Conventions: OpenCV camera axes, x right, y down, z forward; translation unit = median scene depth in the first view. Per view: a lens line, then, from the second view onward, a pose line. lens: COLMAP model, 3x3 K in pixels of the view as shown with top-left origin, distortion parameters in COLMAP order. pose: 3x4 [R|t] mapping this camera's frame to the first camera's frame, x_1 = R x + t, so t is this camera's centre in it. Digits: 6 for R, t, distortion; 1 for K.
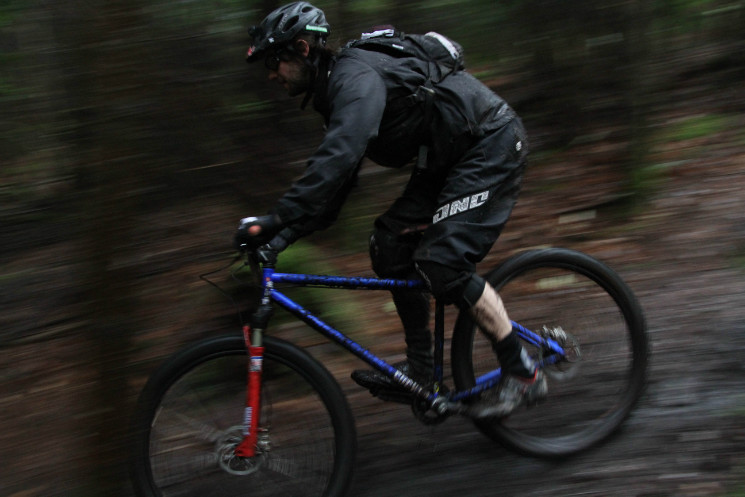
lens RADIAL K [[889.5, 0, 372.5], [0, 889.5, 248.5], [0, 0, 1]] dist [-0.010586, 0.005135]
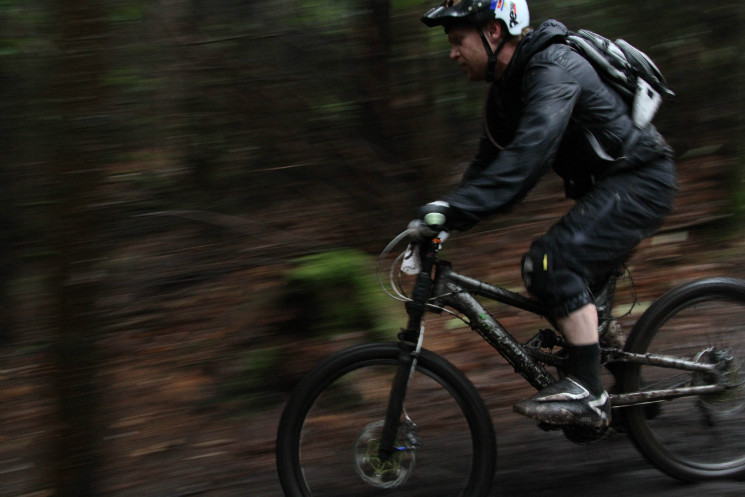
lens RADIAL K [[889.5, 0, 372.5], [0, 889.5, 248.5], [0, 0, 1]] dist [-0.010586, 0.005135]
pose [[0.985099, 0.055053, -0.162939, 0.094001], [-0.053918, 0.998480, 0.011385, -0.022519], [0.163318, -0.002430, 0.986571, 0.051115]]
